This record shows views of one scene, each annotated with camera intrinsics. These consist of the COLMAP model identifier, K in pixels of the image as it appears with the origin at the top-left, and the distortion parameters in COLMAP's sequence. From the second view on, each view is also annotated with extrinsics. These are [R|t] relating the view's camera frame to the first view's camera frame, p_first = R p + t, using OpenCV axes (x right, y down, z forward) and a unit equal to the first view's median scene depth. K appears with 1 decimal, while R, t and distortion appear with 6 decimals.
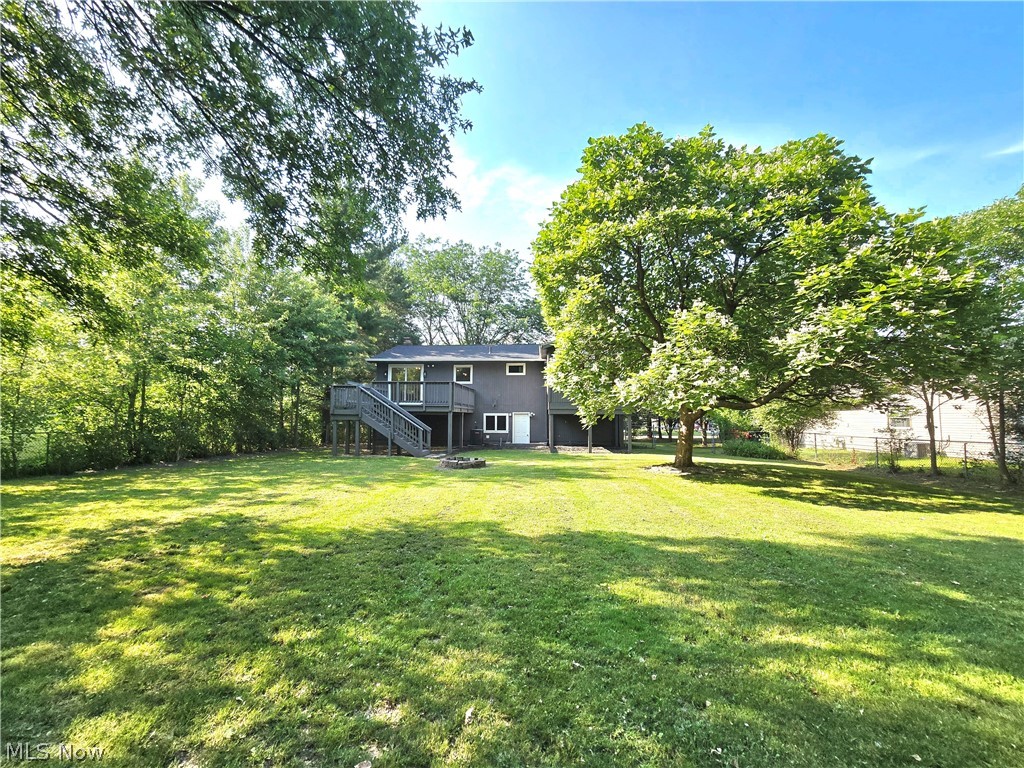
lens RADIAL K [[422.7, 0, 510.6], [0, 422.7, 390.4], [0, 0, 1]] dist [-0.006665, 0.002334]
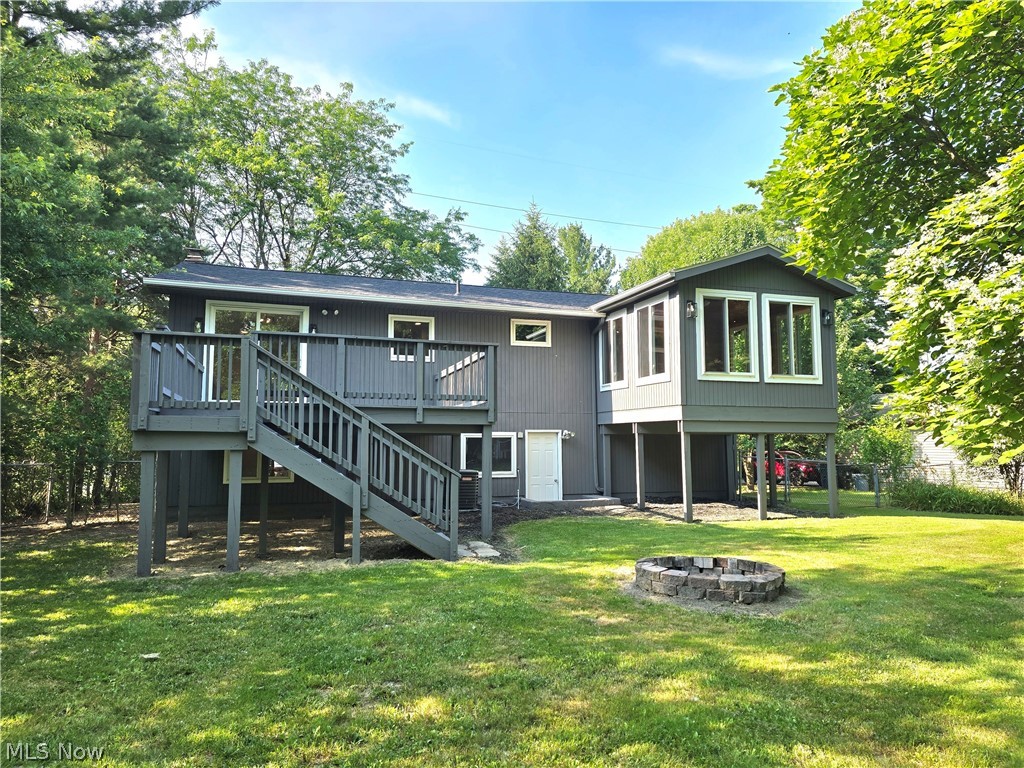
lens RADIAL K [[677.1, 0, 514.2], [0, 677.1, 380.8], [0, 0, 1]] dist [0.046351, -0.035417]
pose [[0.919307, 0.032576, 0.392190, -0.331277], [-0.021332, 0.999228, -0.032994, 0.028141], [-0.392962, 0.021965, 0.919292, 0.415474]]
